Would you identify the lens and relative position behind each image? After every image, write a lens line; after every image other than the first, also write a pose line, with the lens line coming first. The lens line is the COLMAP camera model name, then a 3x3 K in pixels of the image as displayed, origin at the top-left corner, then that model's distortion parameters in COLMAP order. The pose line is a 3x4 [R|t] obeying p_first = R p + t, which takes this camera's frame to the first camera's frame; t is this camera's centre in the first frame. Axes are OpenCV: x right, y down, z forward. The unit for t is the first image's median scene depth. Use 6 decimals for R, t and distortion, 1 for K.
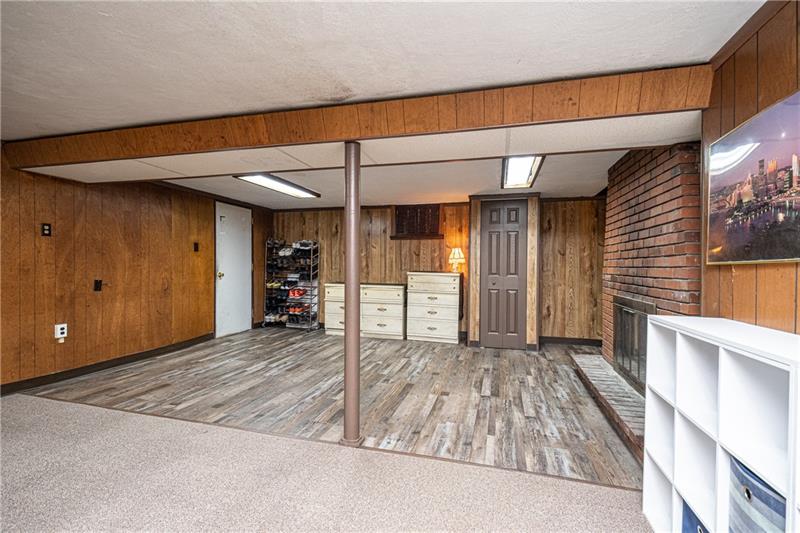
lens RADIAL K [[363.5, 0, 399.8], [0, 363.5, 265.9], [0, 0, 1]] dist [-0.000156, -0.000065]
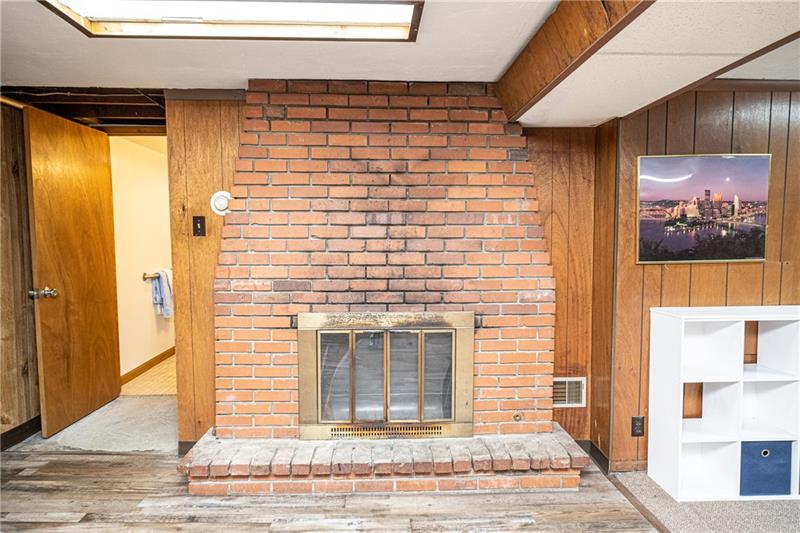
lens RADIAL K [[505.9, 0, 400.6], [0, 505.9, 270.5], [0, 0, 1]] dist [0.009902, 0.001961]
pose [[-0.306584, -0.072521, 0.949077, -0.530535], [-0.003488, 0.997172, 0.075069, -0.120421], [-0.951837, 0.019705, -0.305970, 2.694270]]
